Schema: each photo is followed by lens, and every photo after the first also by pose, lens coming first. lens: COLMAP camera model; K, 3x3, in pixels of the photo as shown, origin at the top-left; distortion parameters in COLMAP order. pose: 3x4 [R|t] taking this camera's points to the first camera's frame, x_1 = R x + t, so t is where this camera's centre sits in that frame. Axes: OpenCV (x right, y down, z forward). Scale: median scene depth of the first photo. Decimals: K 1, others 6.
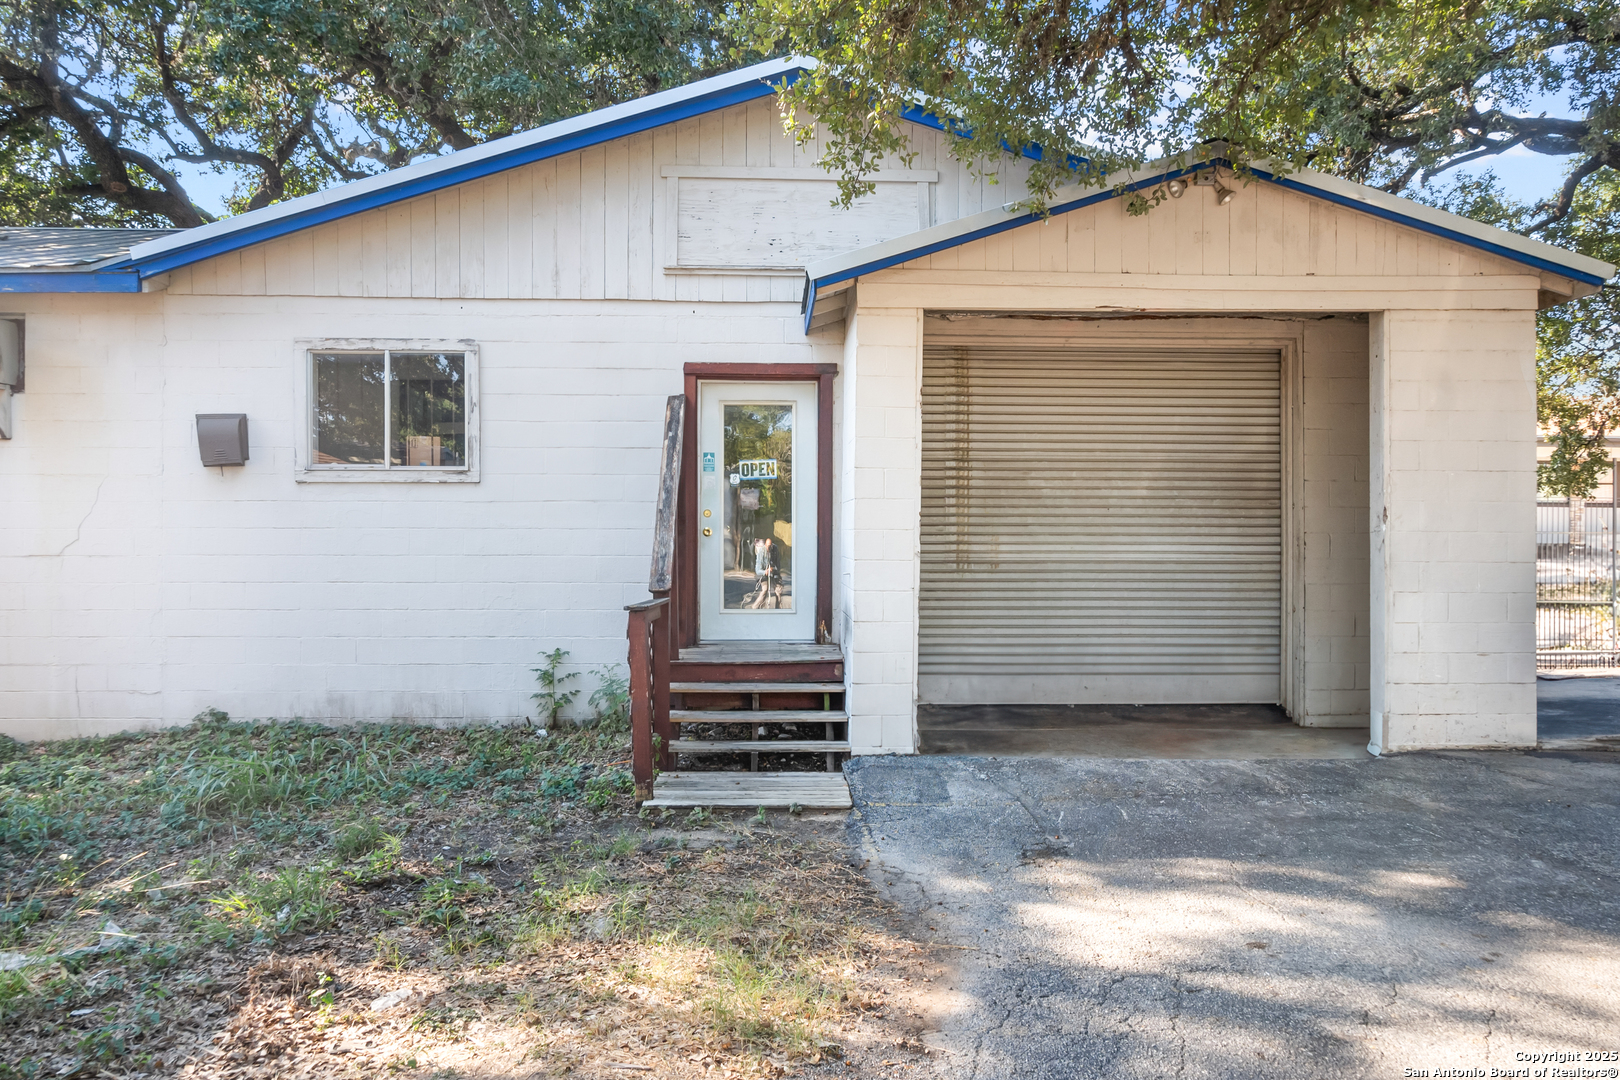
lens RADIAL K [[1132.6, 0, 810.0], [0, 1132.6, 540.0], [0, 0, 1]] dist [0.002042, -0.001898]
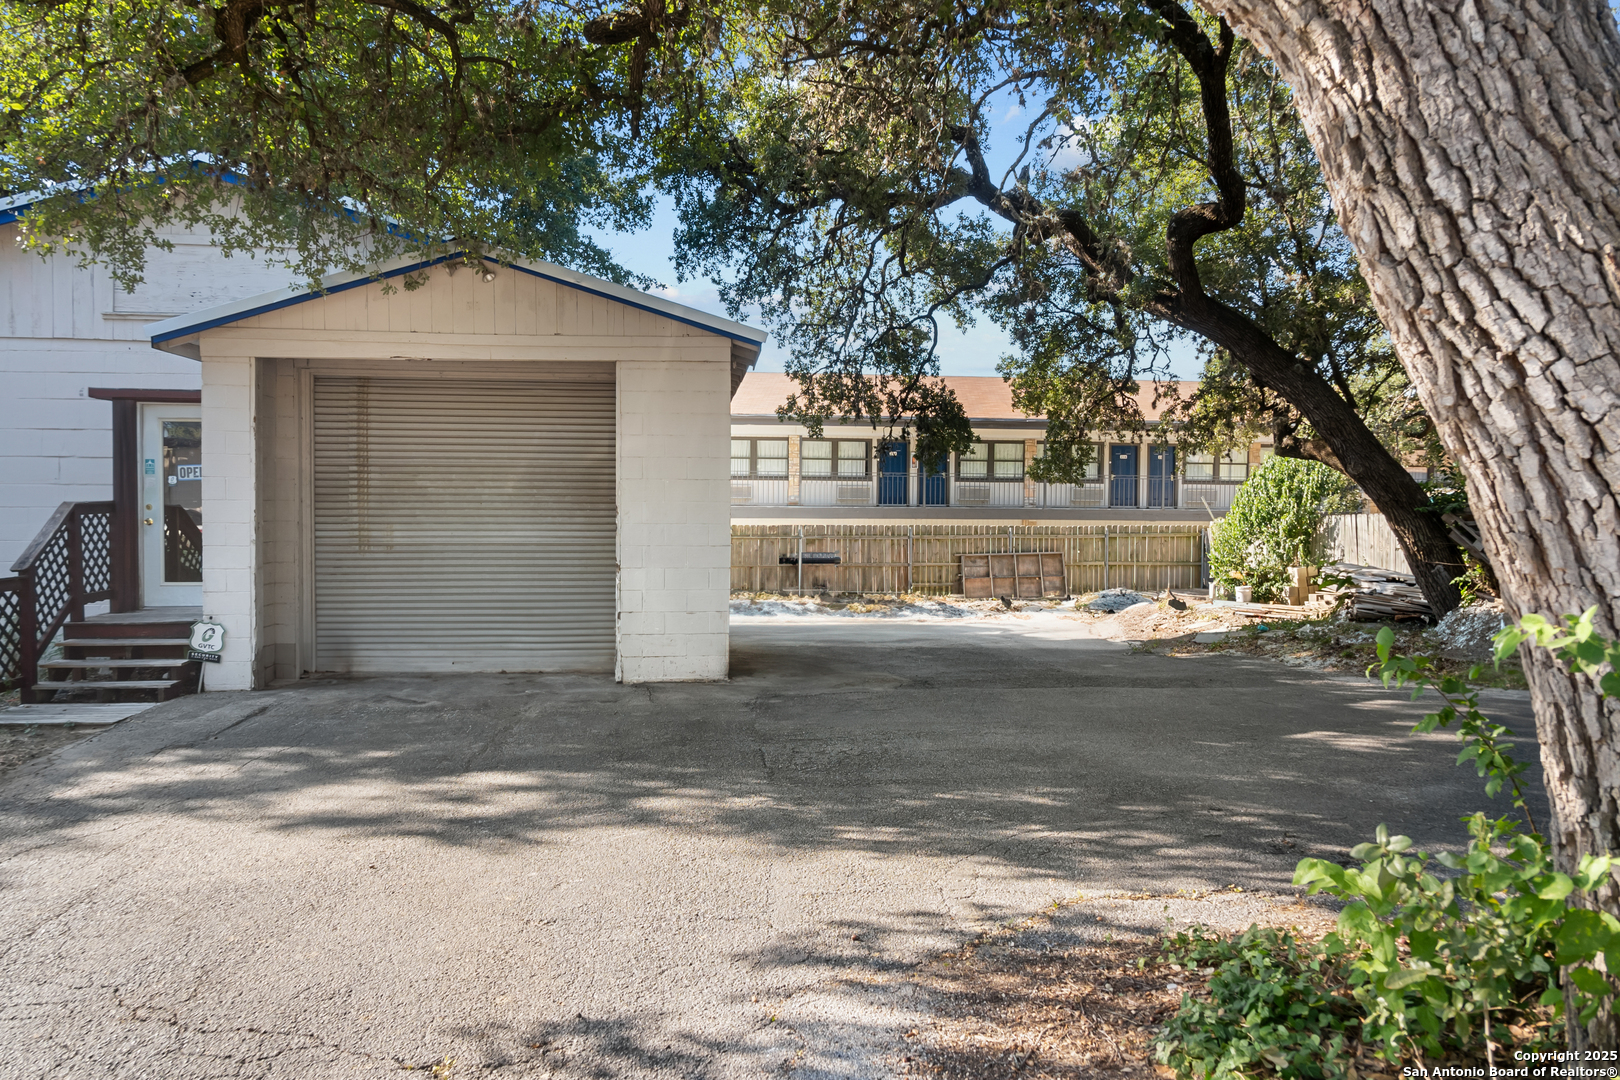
lens RADIAL K [[1132.6, 0, 810.0], [0, 1132.6, 540.0], [0, 0, 1]] dist [0.002042, -0.001898]
pose [[0.996300, -0.001771, 0.085925, 0.528008], [-0.000830, 0.999543, 0.030226, -0.025146], [-0.085939, -0.030186, 0.995843, -0.324103]]
